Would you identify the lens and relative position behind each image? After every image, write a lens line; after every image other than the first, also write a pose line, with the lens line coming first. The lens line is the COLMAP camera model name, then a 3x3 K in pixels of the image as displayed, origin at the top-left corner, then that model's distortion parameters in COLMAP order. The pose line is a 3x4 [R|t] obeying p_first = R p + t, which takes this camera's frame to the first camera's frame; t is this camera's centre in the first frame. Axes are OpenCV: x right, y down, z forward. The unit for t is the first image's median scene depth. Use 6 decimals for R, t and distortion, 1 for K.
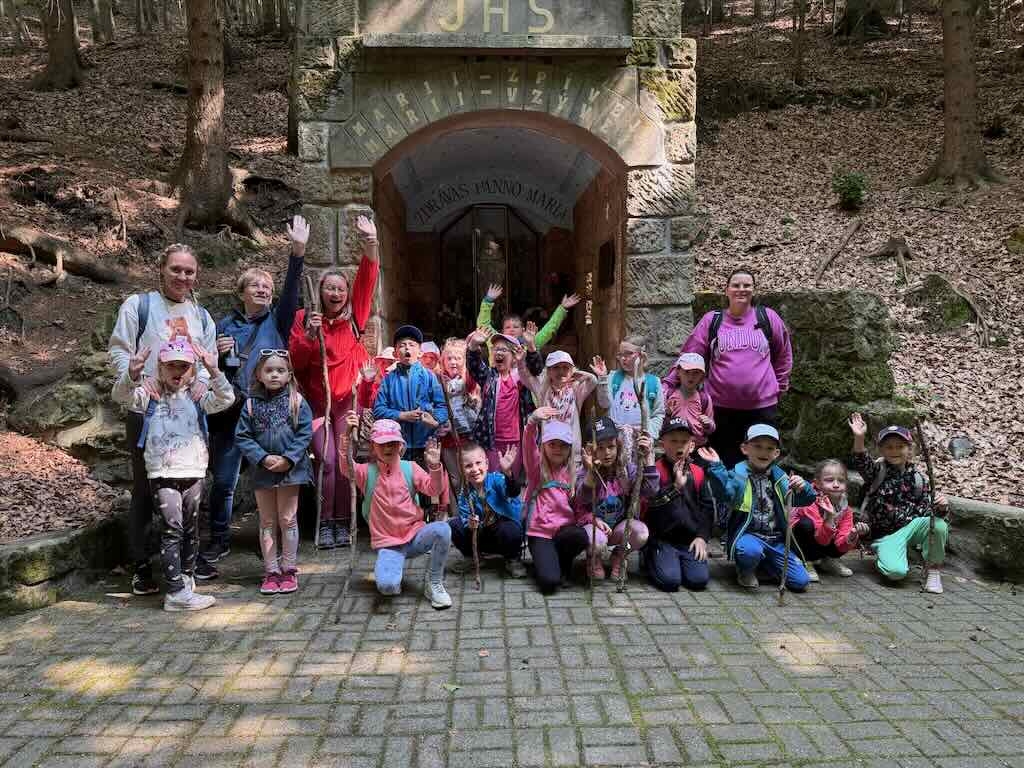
lens RADIAL K [[715.1, 0, 508.6], [0, 715.1, 405.4], [0, 0, 1]] dist [-0.005754, -0.001913]
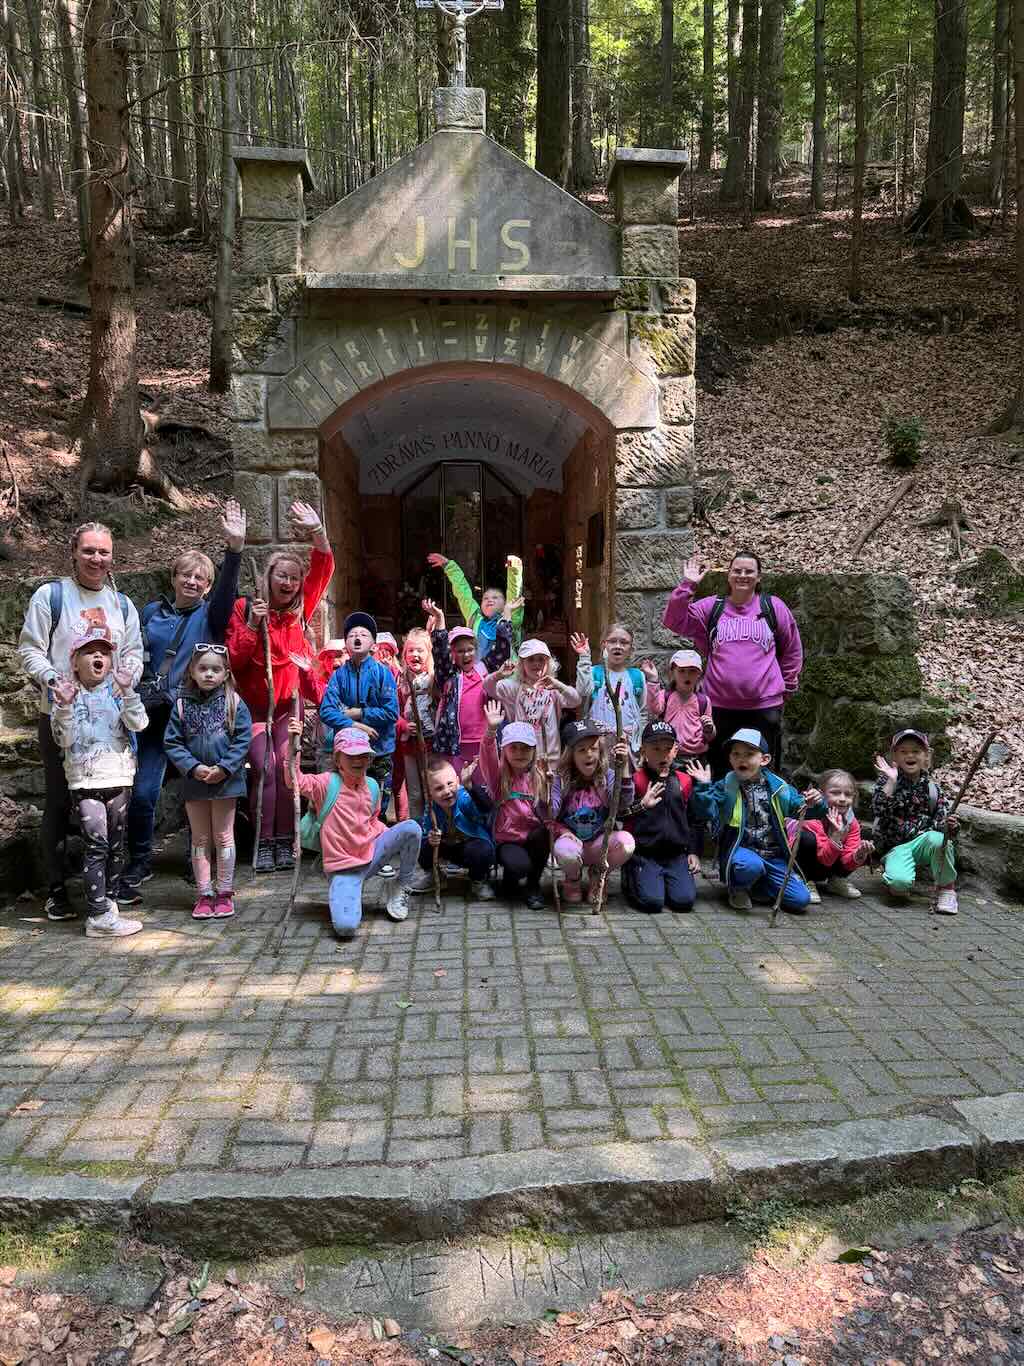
lens RADIAL K [[944.8, 0, 514.1], [0, 944.8, 710.5], [0, 0, 1]] dist [0.009286, -0.004027]
pose [[0.999860, -0.001173, 0.016682, 0.025433], [0.001069, 0.999980, 0.006227, -0.001840], [-0.016688, -0.006209, 0.999841, -0.140190]]
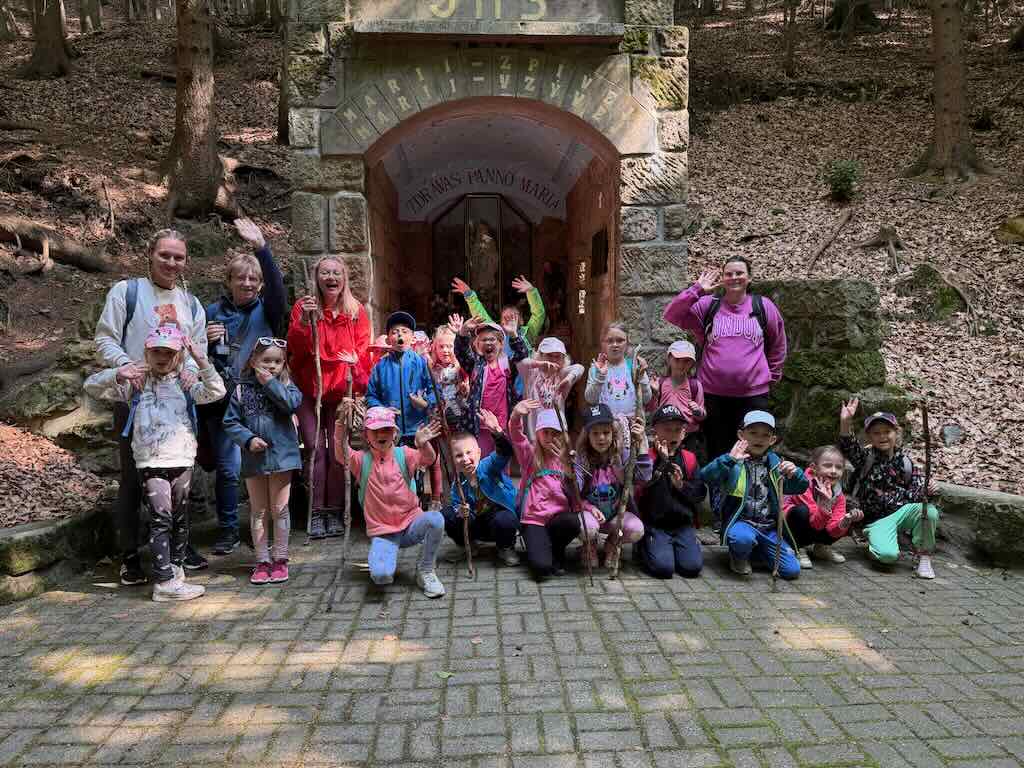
lens RADIAL K [[714.9, 0, 512.9], [0, 714.9, 399.4], [0, 0, 1]] dist [-0.004061, -0.003732]
pose [[0.999873, -0.002096, 0.015818, 0.000047], [0.002085, 0.999998, 0.000703, 0.006842], [-0.015819, -0.000670, 0.999875, 0.004481]]
